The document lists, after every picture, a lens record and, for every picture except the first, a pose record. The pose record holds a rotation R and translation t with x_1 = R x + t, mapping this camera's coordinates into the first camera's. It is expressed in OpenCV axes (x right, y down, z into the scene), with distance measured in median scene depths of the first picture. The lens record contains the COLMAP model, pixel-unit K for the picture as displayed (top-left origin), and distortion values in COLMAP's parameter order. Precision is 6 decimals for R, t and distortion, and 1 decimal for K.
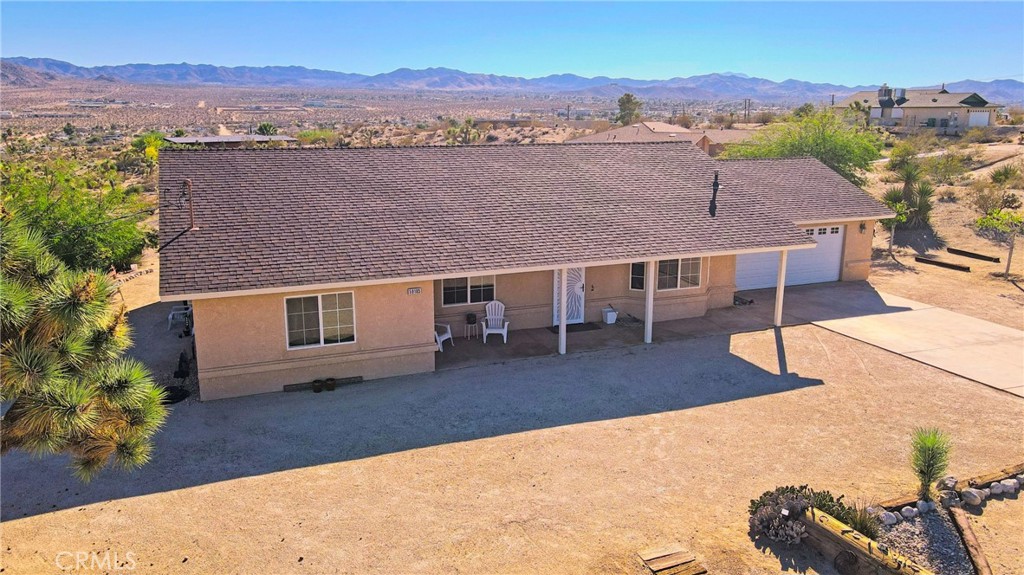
lens RADIAL K [[754.2, 0, 506.1], [0, 754.2, 288.6], [0, 0, 1]] dist [0.007888, 0.017299]
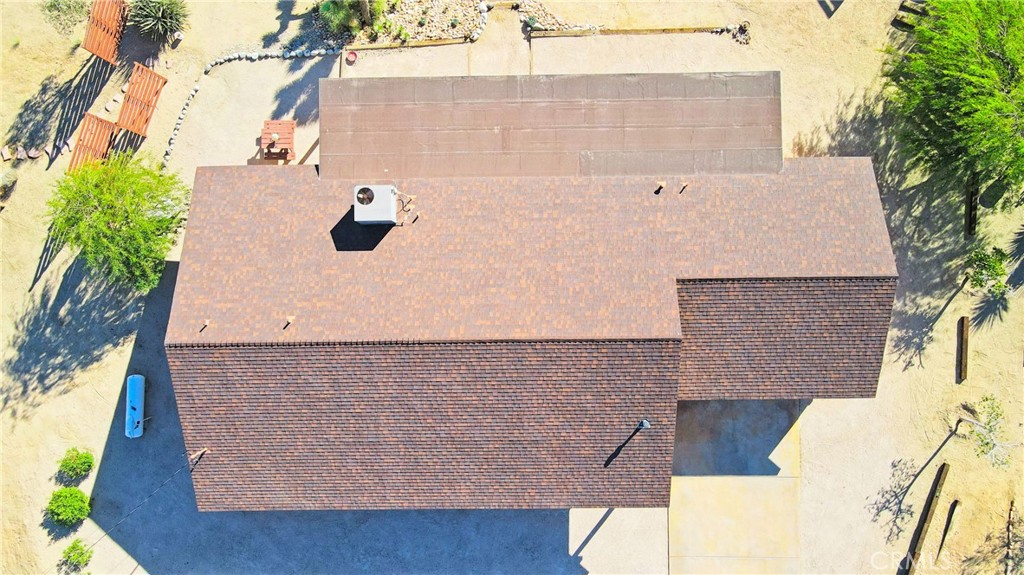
lens RADIAL K [[754.2, 0, 517.2], [0, 754.2, 280.6], [0, 0, 1]] dist [0.007888, 0.017299]
pose [[0.932034, 0.362196, -0.011225, 0.026202], [-0.078554, 0.232188, 0.969494, -0.702507], [0.353753, -0.902720, 0.244859, 0.486731]]
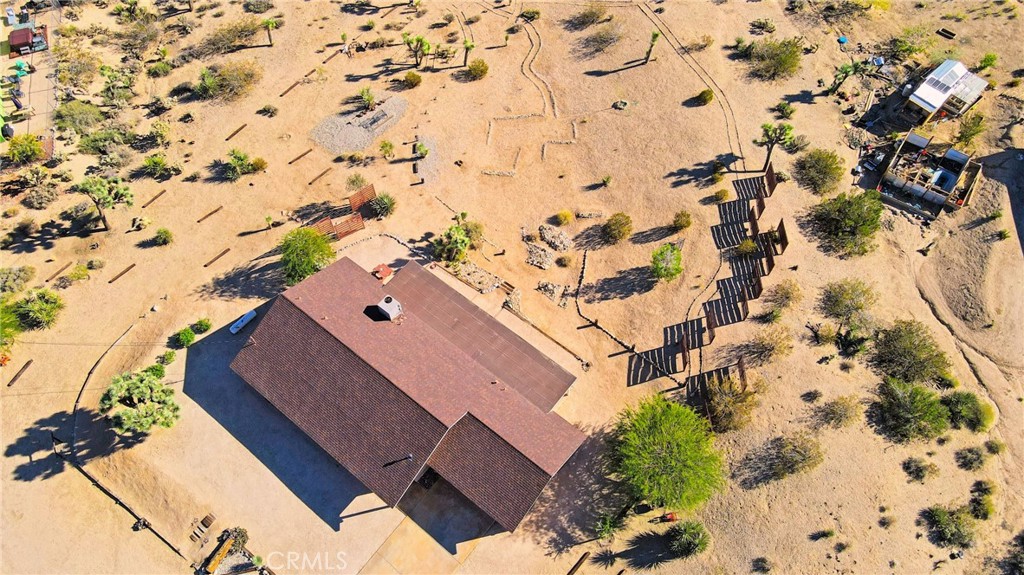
lens RADIAL K [[754.2, 0, 516.4], [0, 754.2, 285.8], [0, 0, 1]] dist [0.007888, 0.017299]
pose [[0.491584, 0.759391, -0.426228, 0.570366], [-0.198799, 0.574387, 0.794078, -1.284999], [0.847835, -0.305623, 0.433325, 0.258952]]
